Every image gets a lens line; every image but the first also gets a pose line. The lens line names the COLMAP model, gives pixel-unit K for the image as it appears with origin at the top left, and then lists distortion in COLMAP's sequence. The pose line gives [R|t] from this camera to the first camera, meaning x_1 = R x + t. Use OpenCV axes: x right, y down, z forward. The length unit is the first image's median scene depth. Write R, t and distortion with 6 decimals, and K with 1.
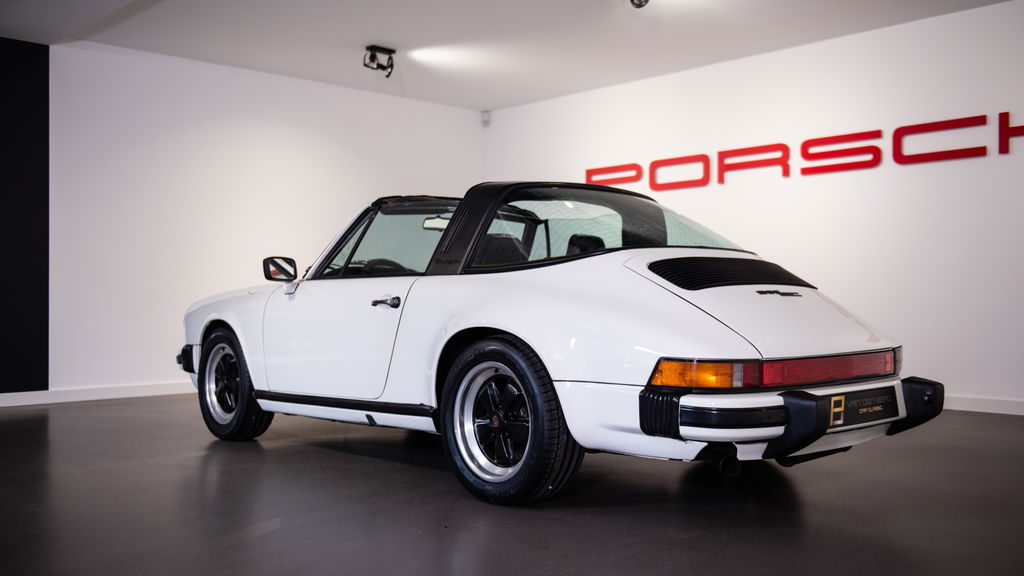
lens RADIAL K [[973.6, 0, 512.0], [0, 973.6, 288.0], [0, 0, 1]] dist [0.010518, 0.006930]
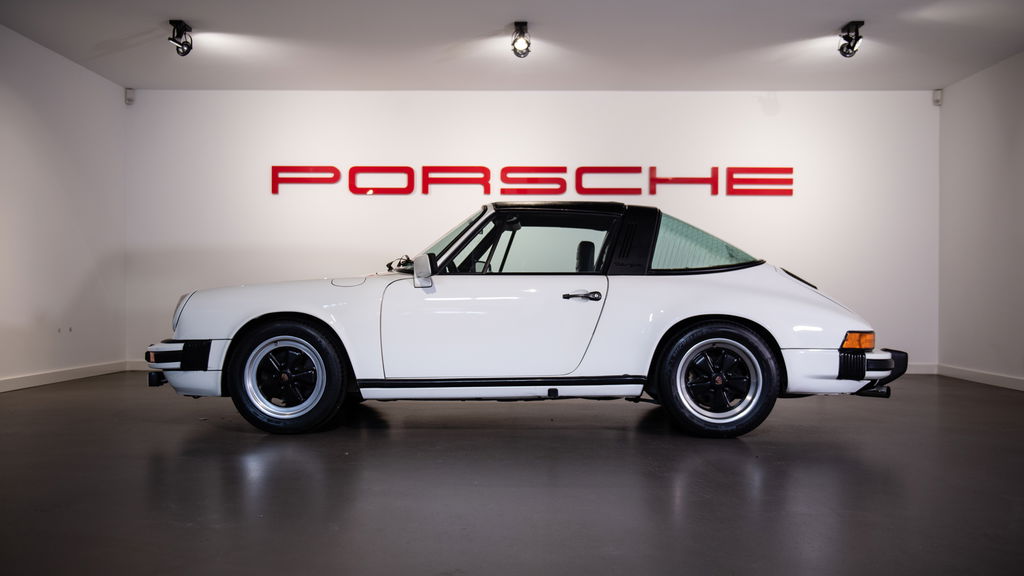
lens RADIAL K [[973.6, 0, 512.0], [0, 973.6, 288.0], [0, 0, 1]] dist [0.010518, 0.006930]
pose [[0.697836, 0.008112, 0.716212, -0.891204], [-0.015796, 0.999867, 0.004066, 0.000542], [-0.716084, -0.014150, 0.697871, 0.162514]]
